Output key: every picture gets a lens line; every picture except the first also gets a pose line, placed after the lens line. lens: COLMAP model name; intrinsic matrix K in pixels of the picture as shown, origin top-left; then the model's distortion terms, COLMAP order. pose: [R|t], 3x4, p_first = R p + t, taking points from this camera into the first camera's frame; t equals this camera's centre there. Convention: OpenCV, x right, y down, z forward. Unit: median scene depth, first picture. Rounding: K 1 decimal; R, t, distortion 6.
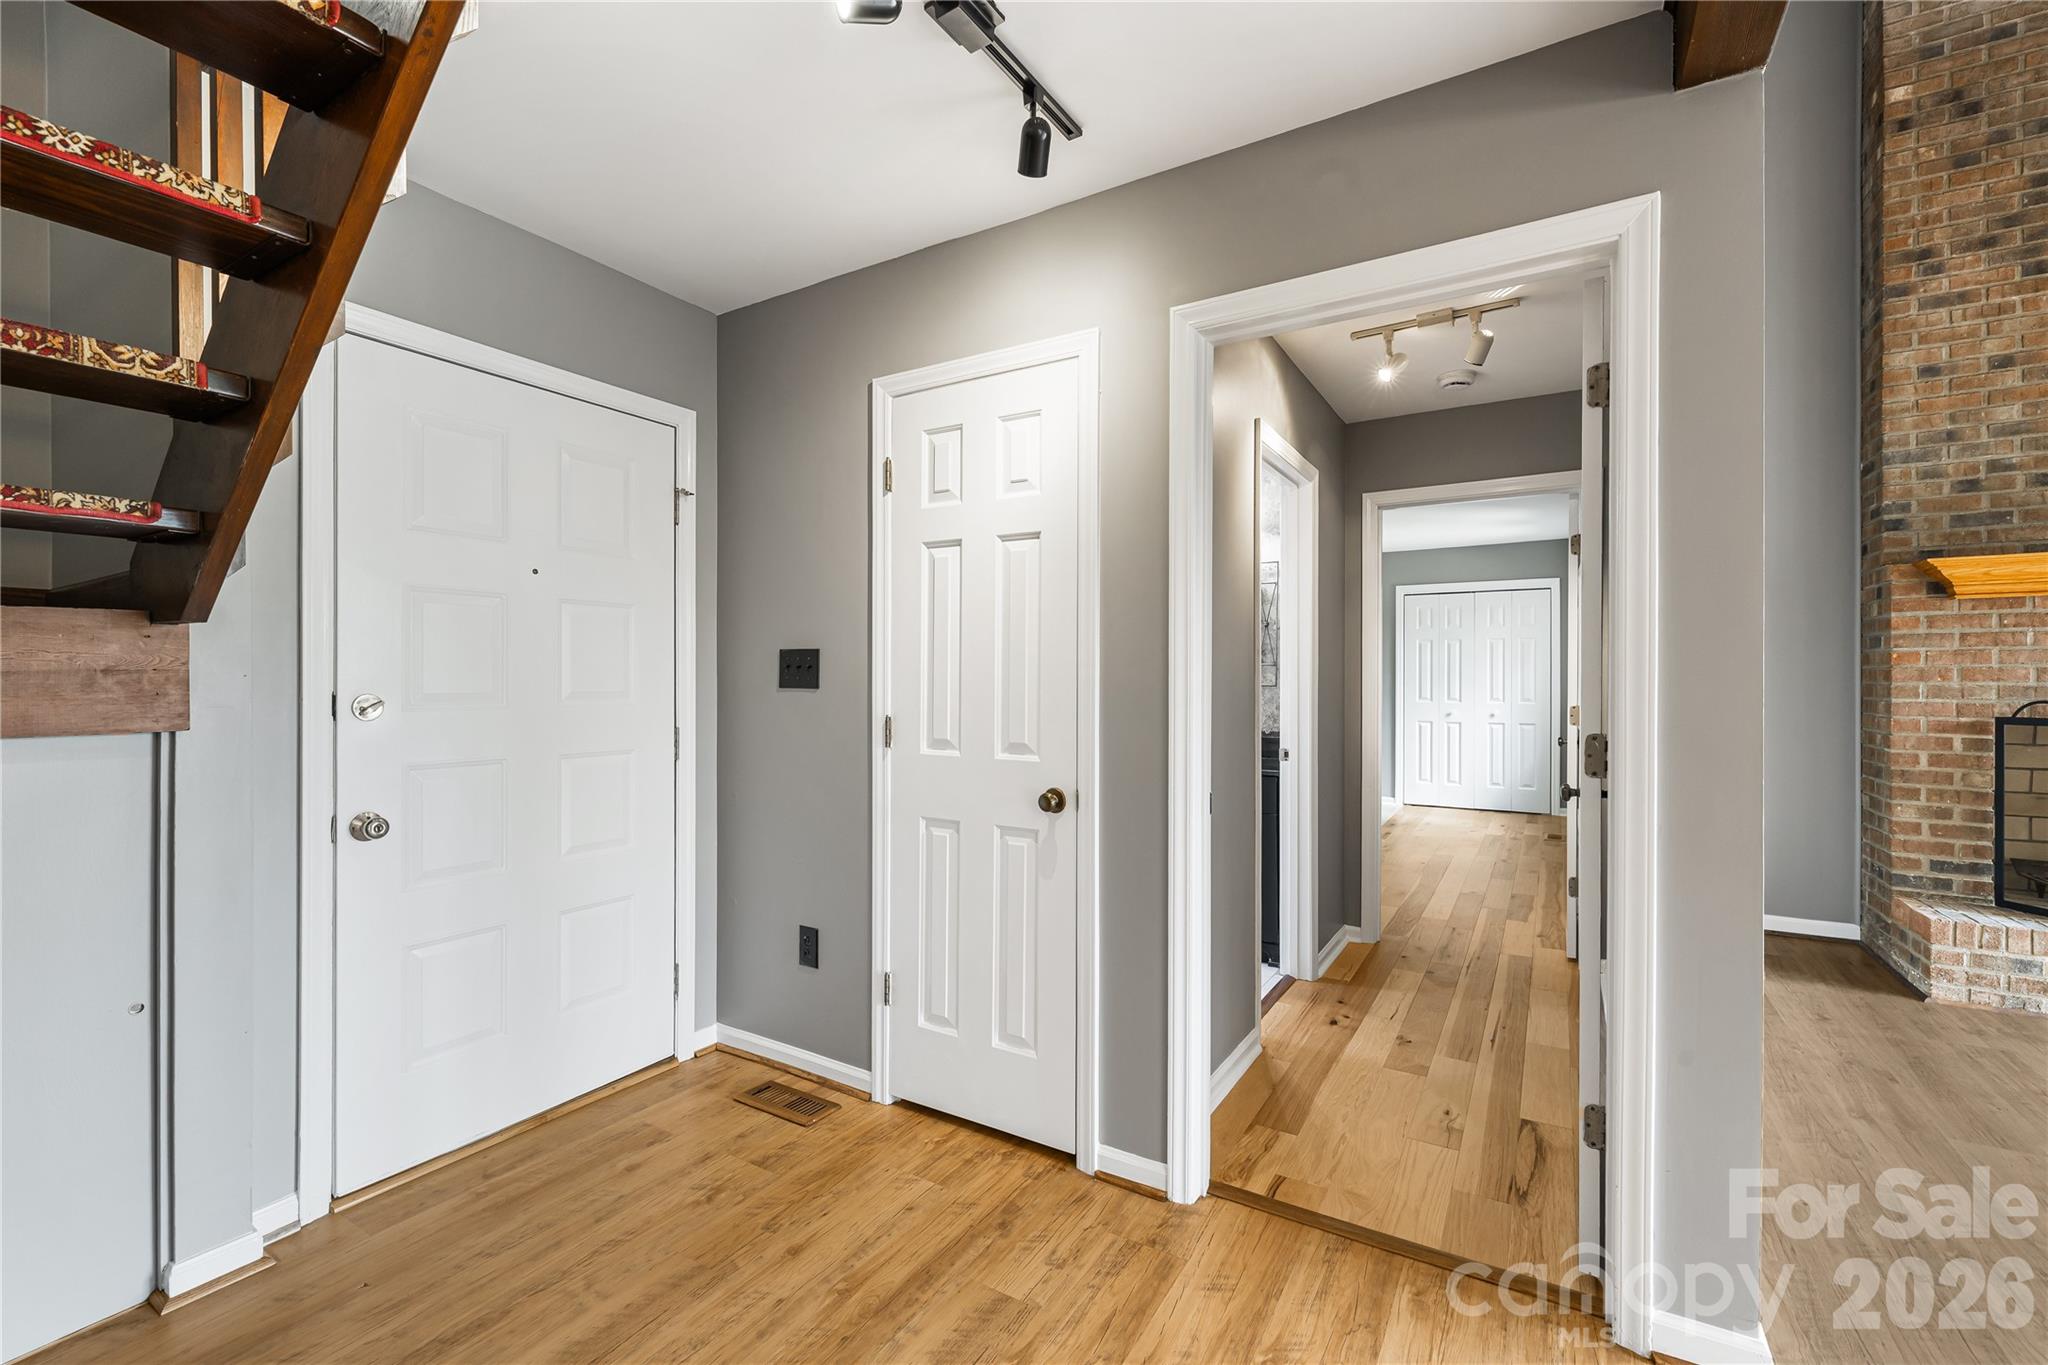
lens RADIAL K [[868.7, 0, 1022.6], [0, 868.7, 679.9], [0, 0, 1]] dist [0.000774, 0.000395]
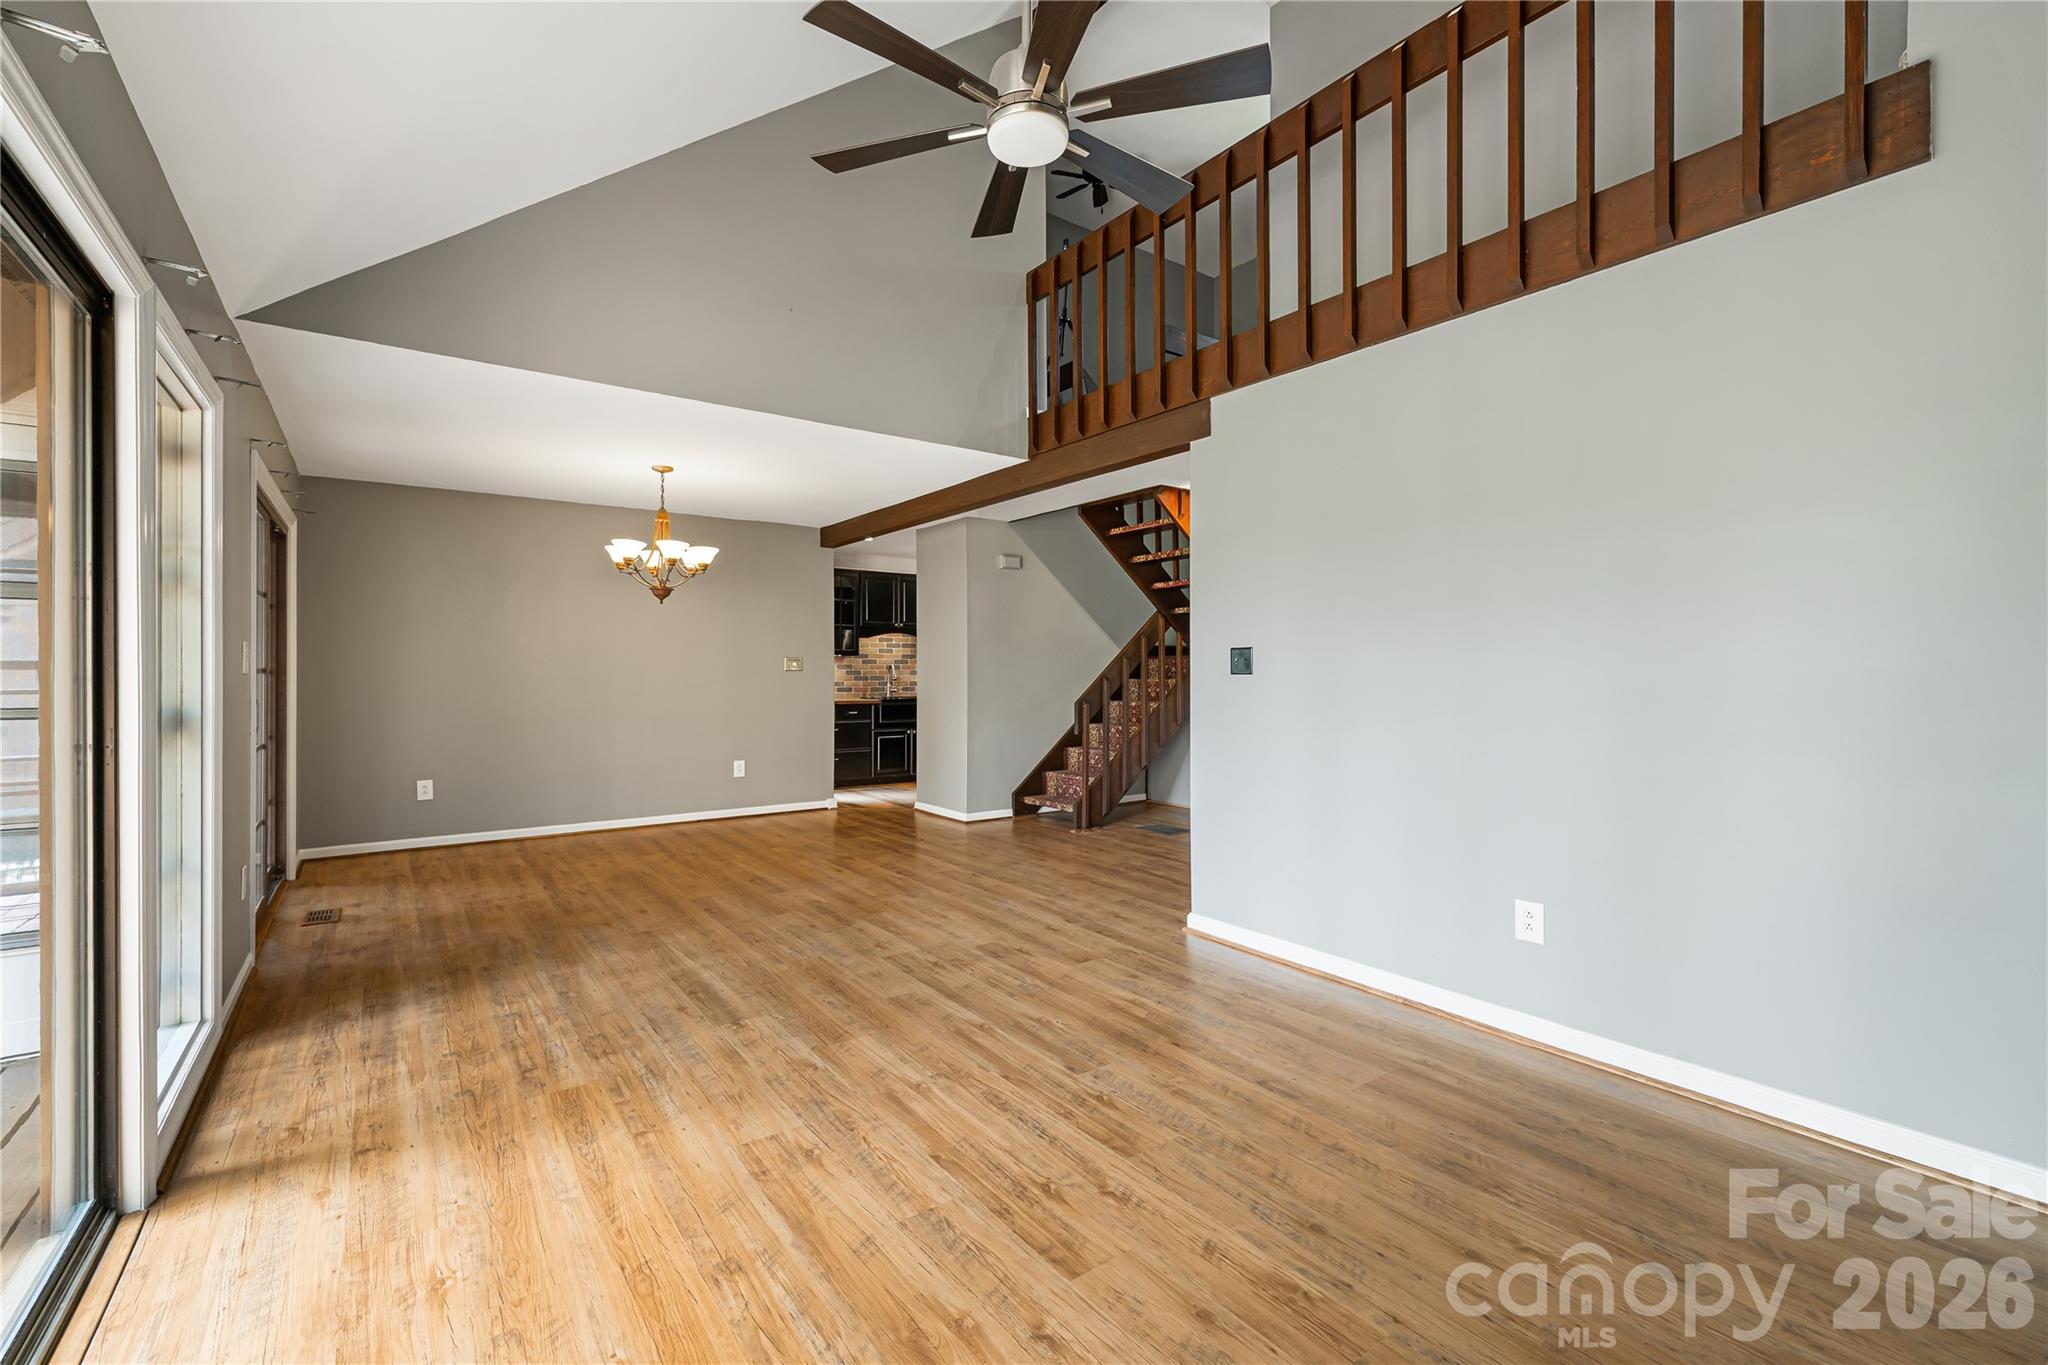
lens RADIAL K [[870.4, 0, 1021.4], [0, 870.4, 669.3], [0, 0, 1]] dist [0.001272, 0.000375]
pose [[-0.380272, -0.000932, -0.924874, 1.512699], [-0.000685, 1.000000, -0.000726, 0.003471], [0.924874, 0.000357, -0.380272, 0.656074]]
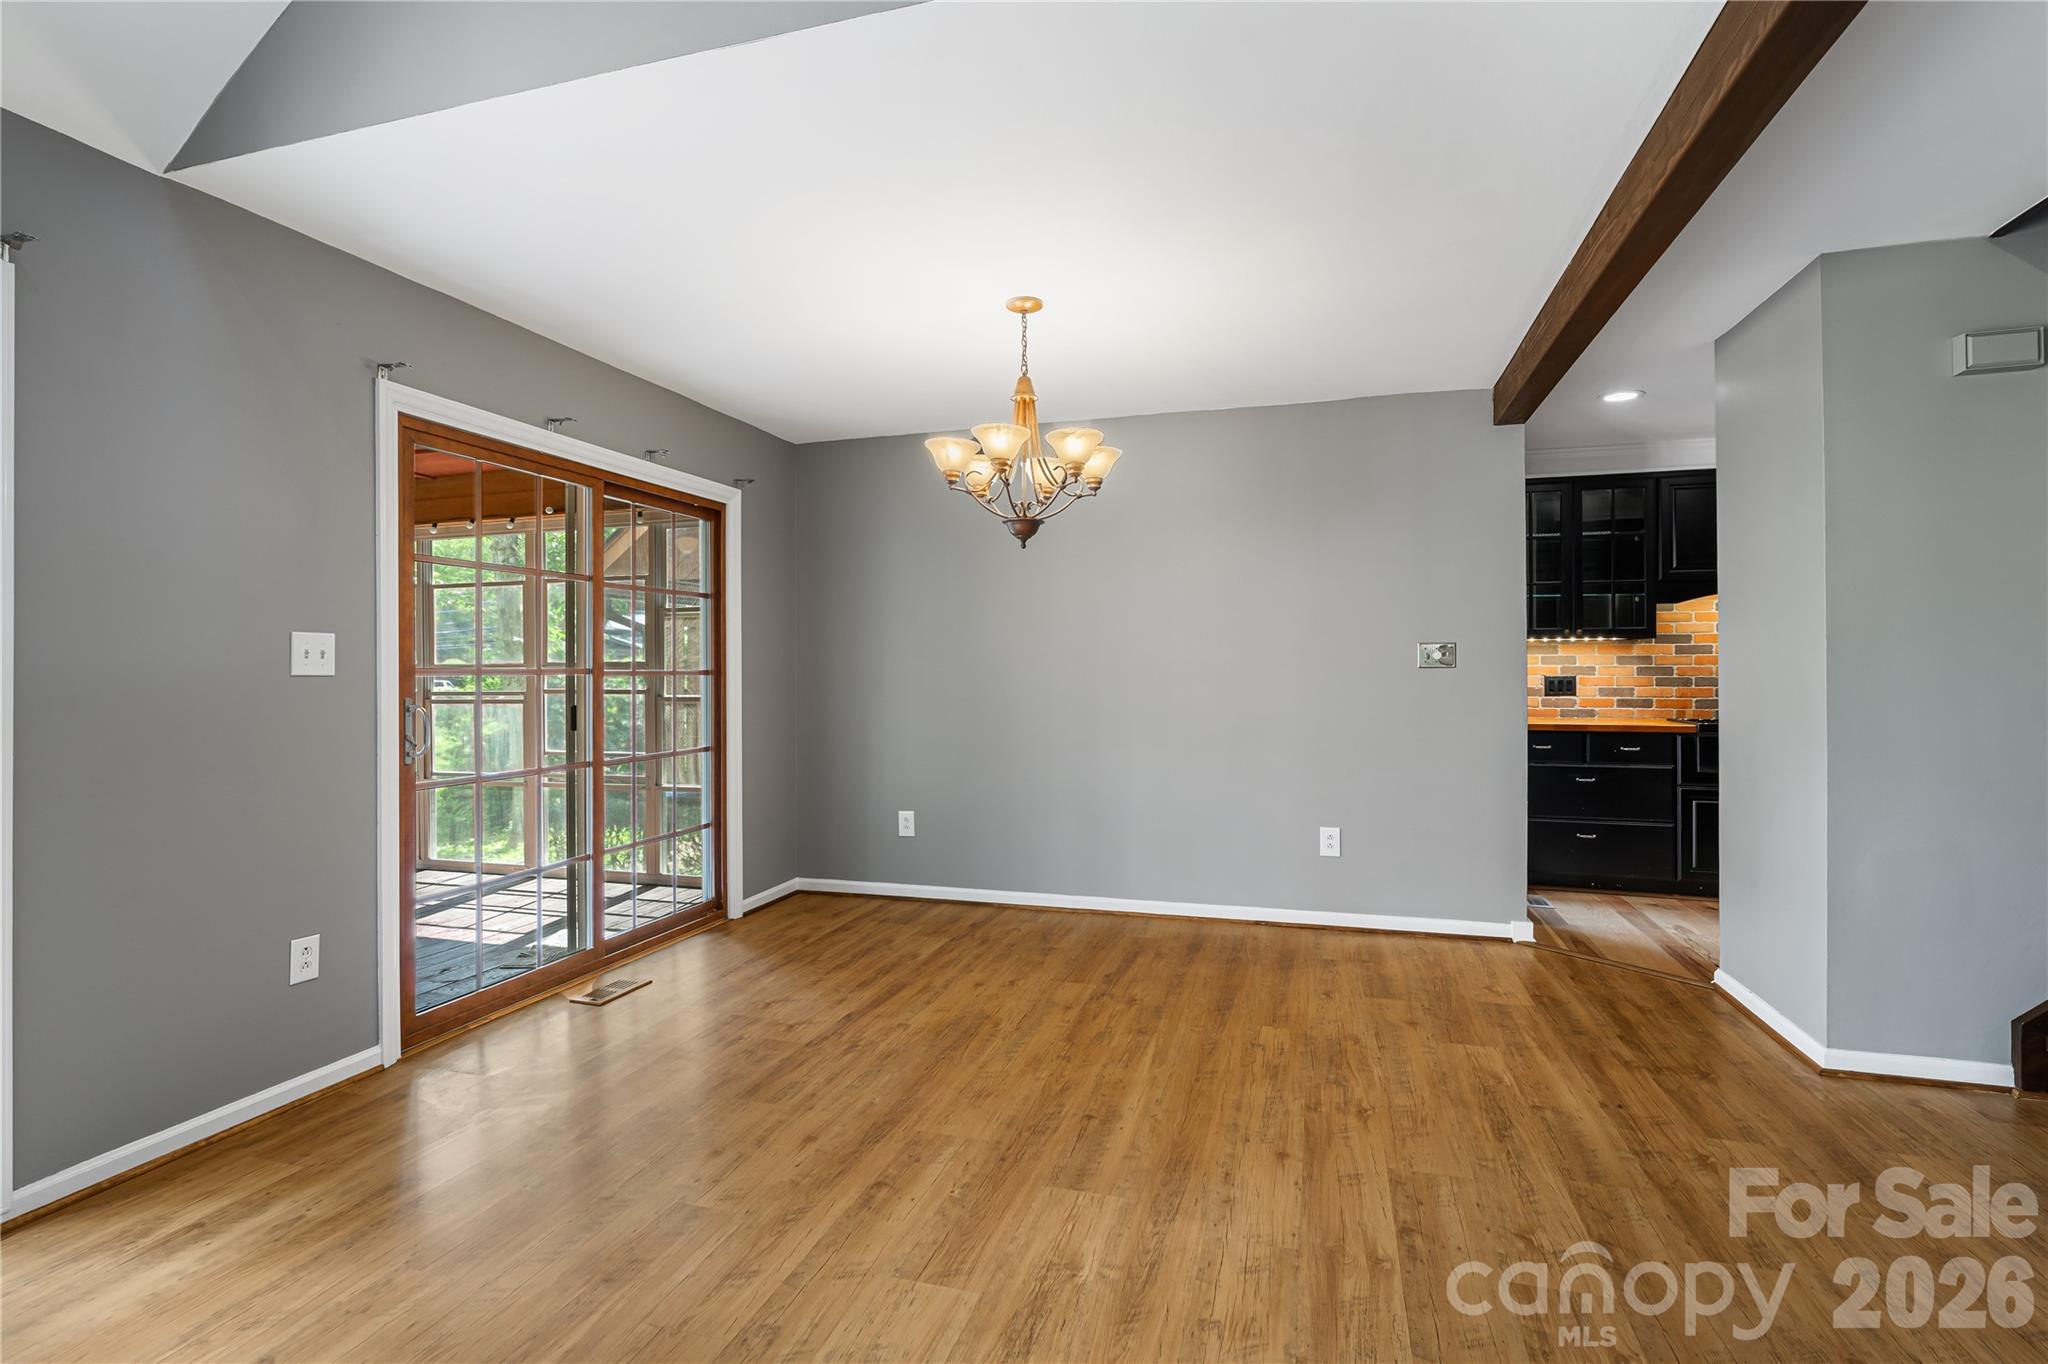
lens RADIAL K [[974.0, 0, 1026.9], [0, 974.0, 668.3], [0, 0, 1]] dist [-0.005625, 0.000428]
pose [[-0.967227, 0.004042, -0.253881, 0.600212], [0.004584, 0.999988, -0.001544, 0.005844], [0.253872, -0.002657, -0.967234, 0.415820]]
